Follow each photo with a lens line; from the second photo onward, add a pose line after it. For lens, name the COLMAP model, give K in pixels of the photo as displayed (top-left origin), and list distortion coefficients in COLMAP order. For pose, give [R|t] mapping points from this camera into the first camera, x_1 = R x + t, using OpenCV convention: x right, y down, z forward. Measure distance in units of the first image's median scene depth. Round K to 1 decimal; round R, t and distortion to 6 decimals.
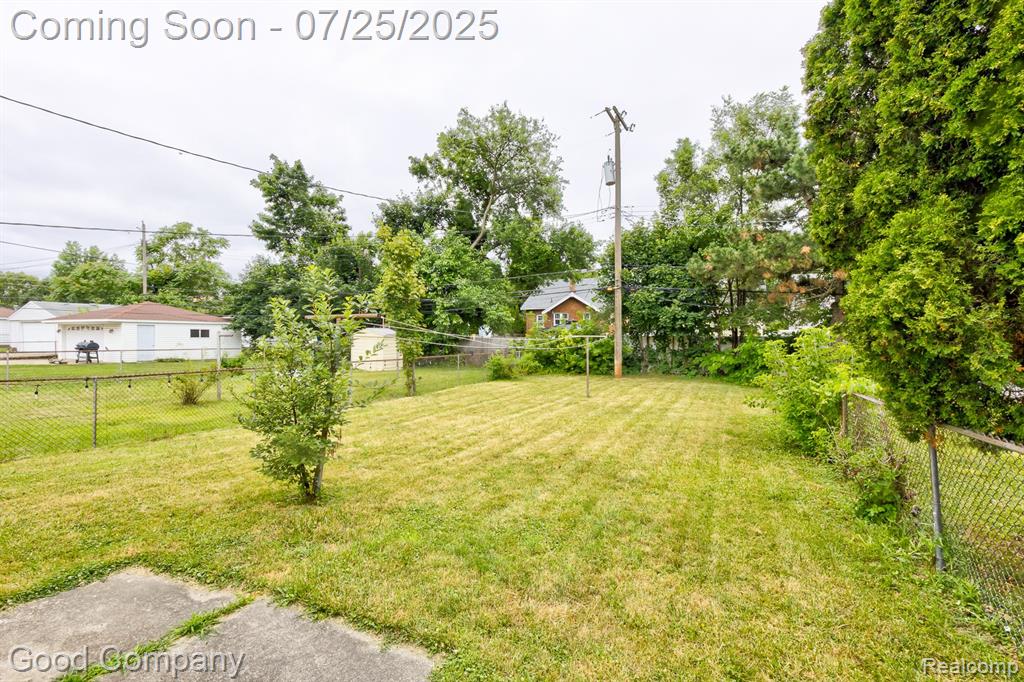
lens RADIAL K [[419.7, 0, 511.9], [0, 419.7, 373.0], [0, 0, 1]] dist [-0.001851, 0.007002]
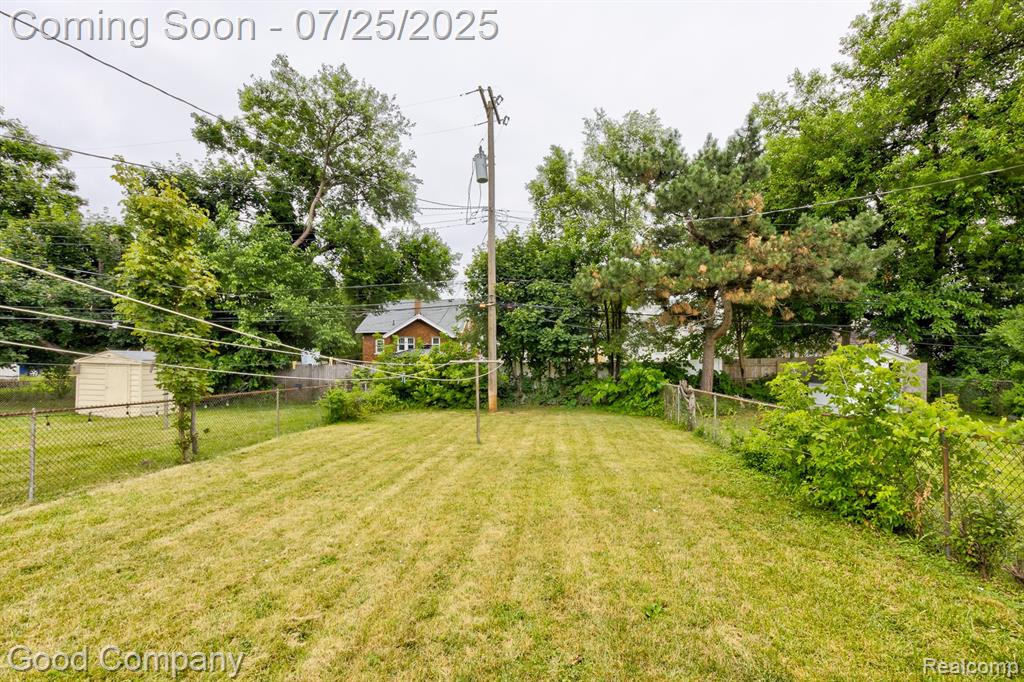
lens RADIAL K [[419.7, 0, 511.9], [0, 419.7, 373.0], [0, 0, 1]] dist [-0.001851, 0.007002]
pose [[0.920874, -0.011577, 0.389687, -0.036883], [0.037799, 0.997501, -0.059689, -0.013700], [-0.388023, 0.069696, 0.919011, 0.203607]]
